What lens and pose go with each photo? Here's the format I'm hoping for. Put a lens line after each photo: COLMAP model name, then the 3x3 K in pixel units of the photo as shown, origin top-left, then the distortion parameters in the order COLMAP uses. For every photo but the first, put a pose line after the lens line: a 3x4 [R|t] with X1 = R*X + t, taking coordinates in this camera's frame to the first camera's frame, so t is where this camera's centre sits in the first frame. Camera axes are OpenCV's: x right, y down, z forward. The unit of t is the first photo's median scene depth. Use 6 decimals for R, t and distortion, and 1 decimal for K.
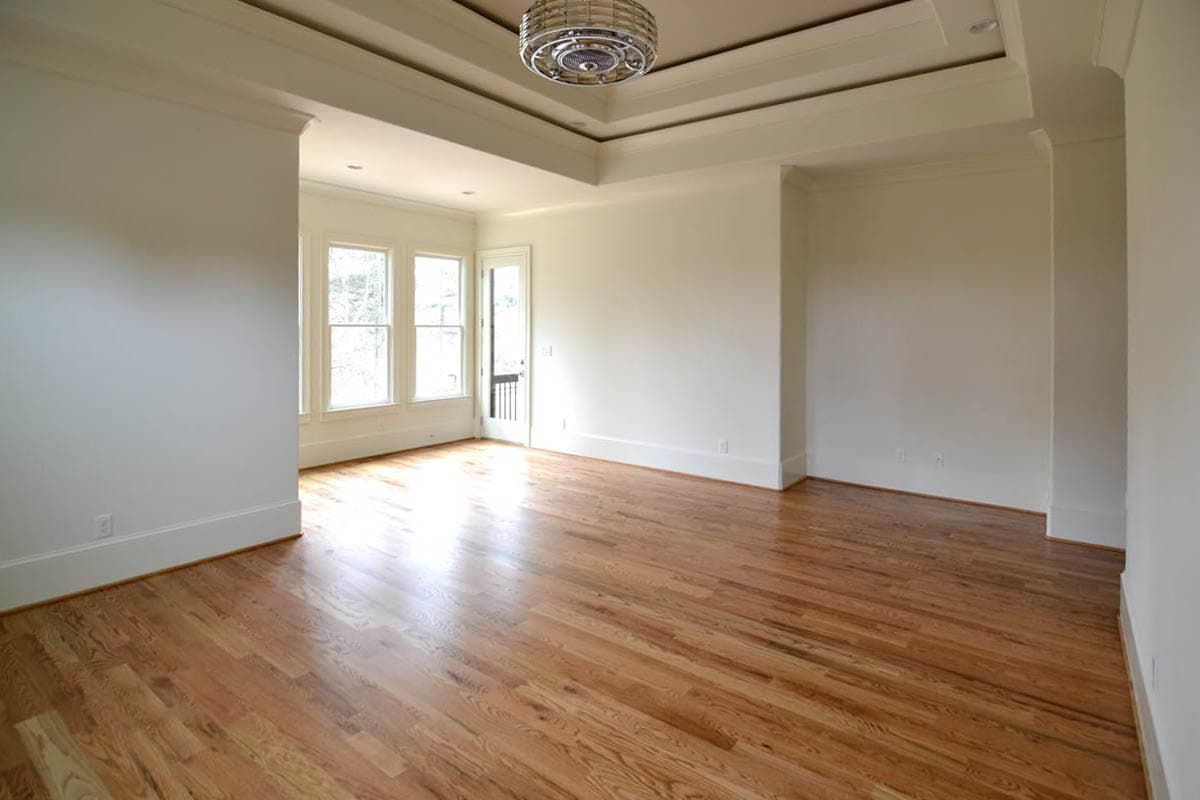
lens RADIAL K [[608.2, 0, 600.0], [0, 608.2, 400.0], [0, 0, 1]] dist [-0.002098, -0.000250]
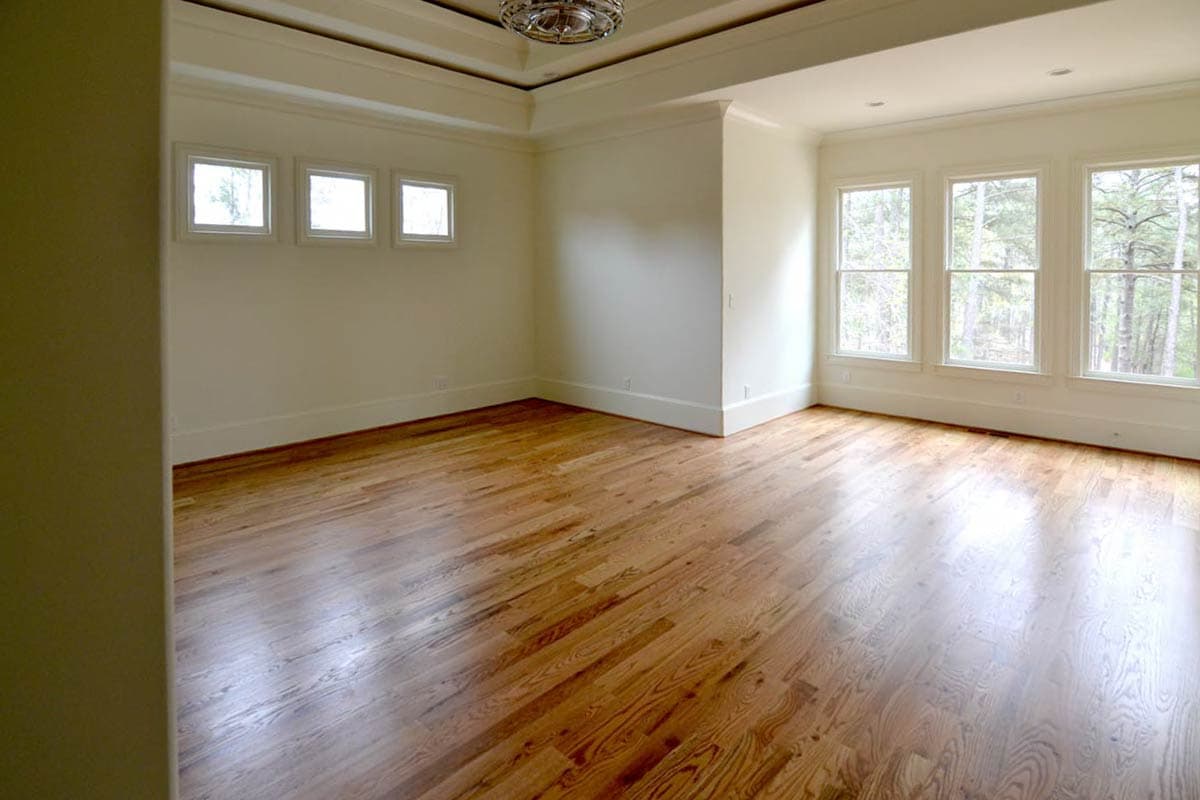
lens RADIAL K [[608.2, 0, 600.0], [0, 608.2, 400.0], [0, 0, 1]] dist [-0.002098, -0.000250]
pose [[-0.121019, 0.198405, -0.972620, 0.909178], [-0.116650, 0.970190, 0.212424, -0.114478], [0.985772, 0.139164, -0.094268, 1.003434]]
